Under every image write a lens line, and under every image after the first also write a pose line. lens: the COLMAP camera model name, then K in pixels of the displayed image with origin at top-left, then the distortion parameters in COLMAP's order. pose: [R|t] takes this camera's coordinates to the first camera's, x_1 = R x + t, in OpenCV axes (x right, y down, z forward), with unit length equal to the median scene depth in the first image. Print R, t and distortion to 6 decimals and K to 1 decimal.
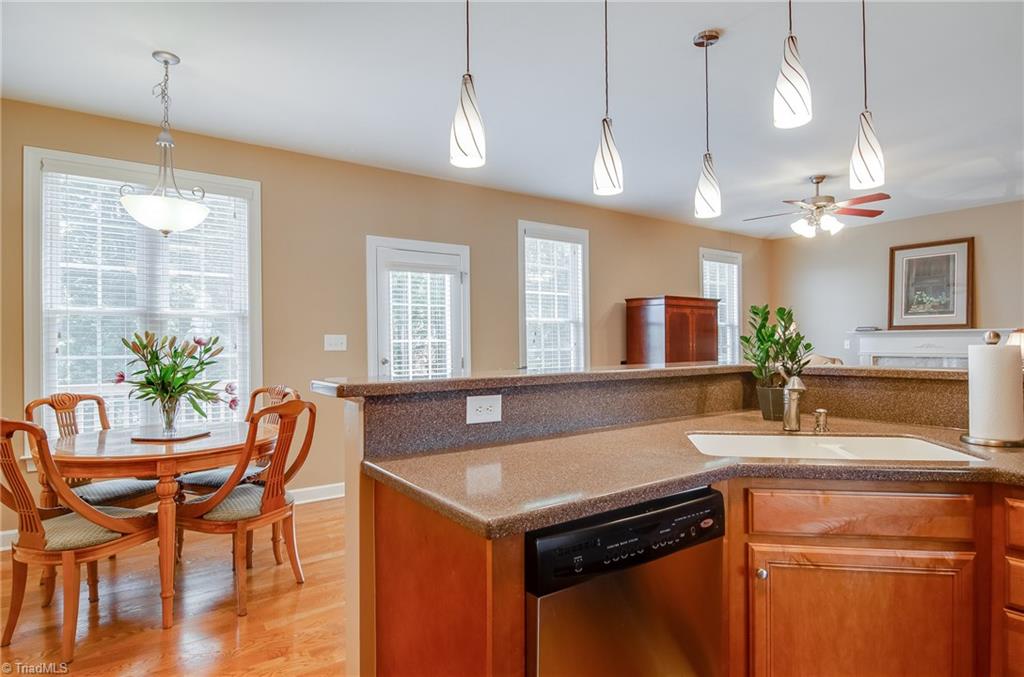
lens RADIAL K [[547.8, 0, 525.6], [0, 547.8, 338.5], [0, 0, 1]] dist [-0.007607, -0.008808]
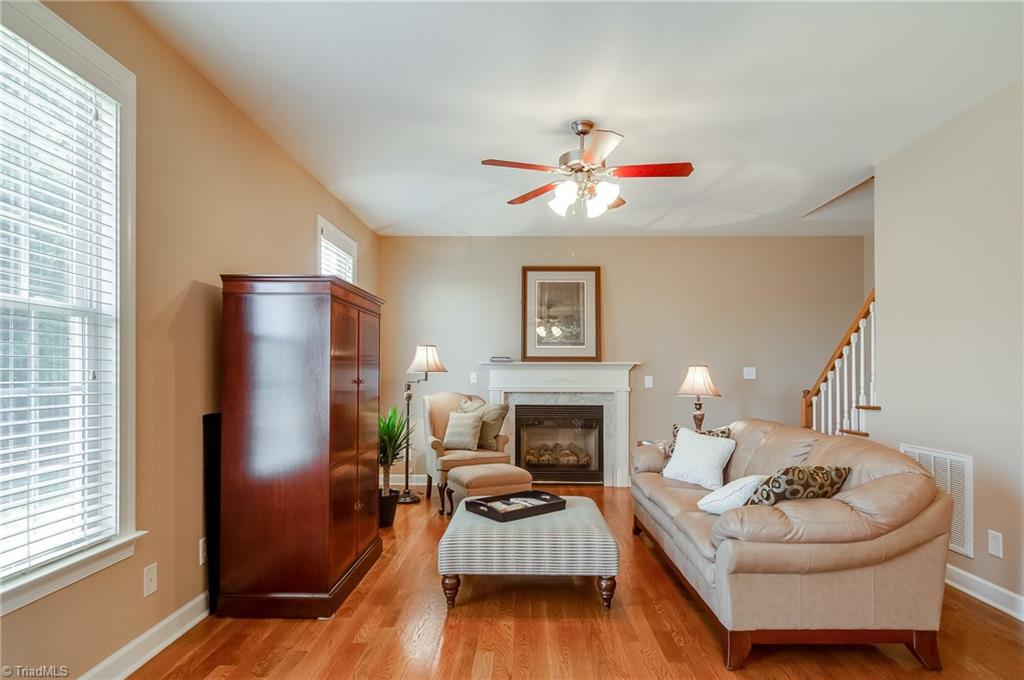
lens RADIAL K [[539.9, 0, 521.4], [0, 539.9, 368.7], [0, 0, 1]] dist [0.012077, -0.003348]
pose [[0.595842, 0.016315, 0.802936, -0.023550], [-0.012461, 0.999861, -0.011069, 0.006143], [-0.803005, -0.003410, 0.595963, 0.535022]]
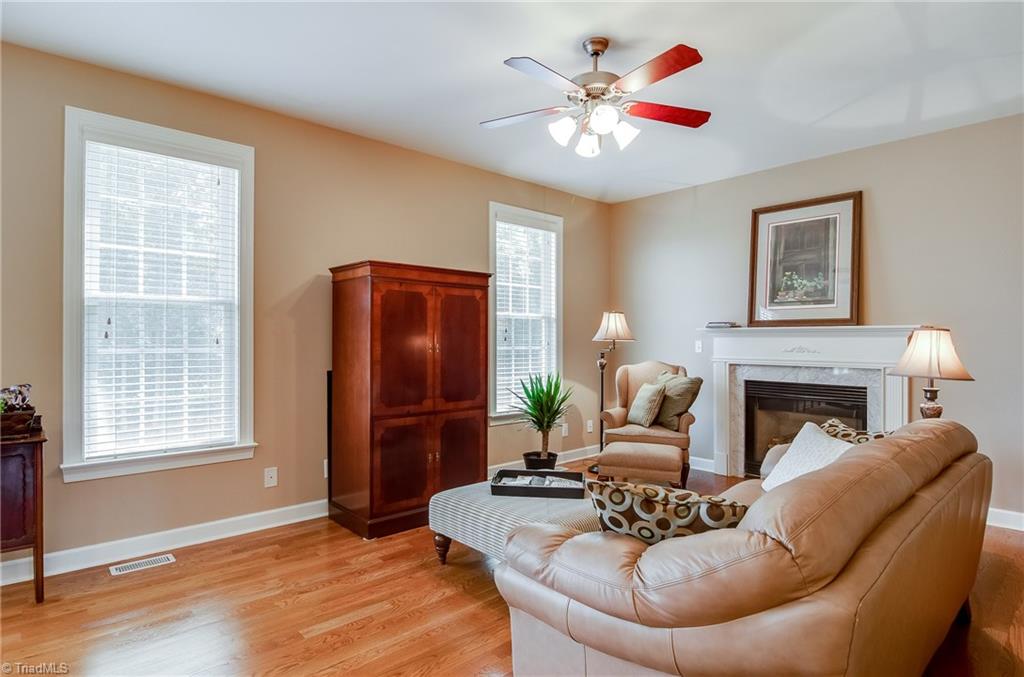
lens RADIAL K [[547.8, 0, 523.7], [0, 547.8, 338.6], [0, 0, 1]] dist [-0.007607, -0.008808]
pose [[0.992308, 0.011735, 0.123233, 0.317779], [-0.011966, 0.999928, 0.001131, 0.002584], [-0.123211, -0.002597, 0.992377, 0.366747]]
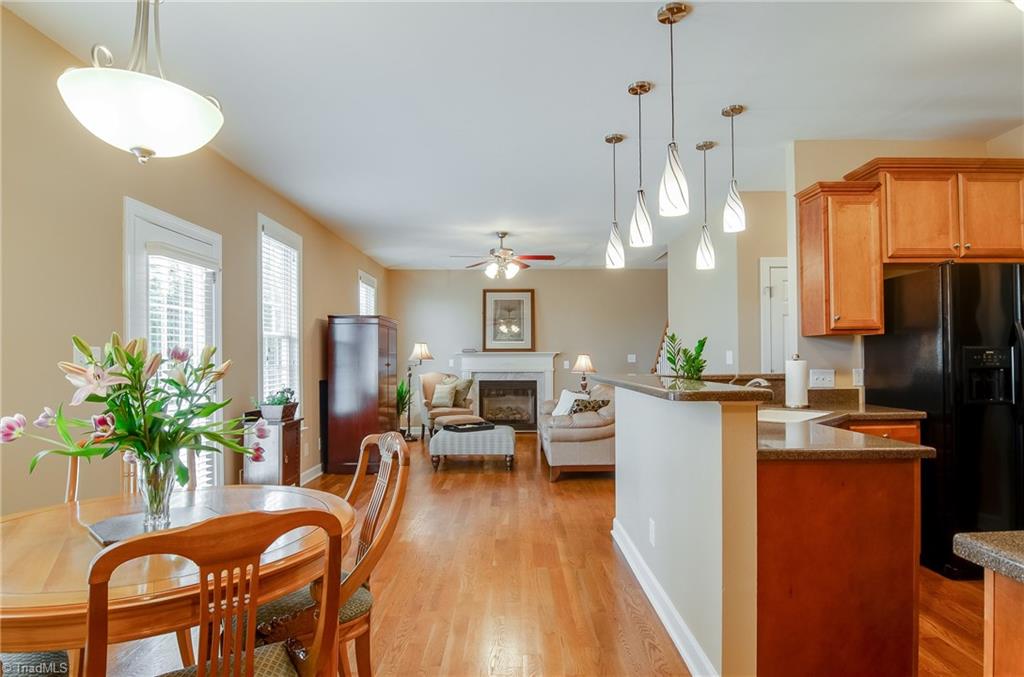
lens RADIAL K [[547.8, 0, 531.5], [0, 547.8, 351.3], [0, 0, 1]] dist [-0.007607, -0.008808]
pose [[0.565833, 0.015875, 0.824367, -0.394814], [-0.004979, 0.999862, -0.015837, 0.004101], [-0.824504, 0.004856, 0.565835, 0.165589]]
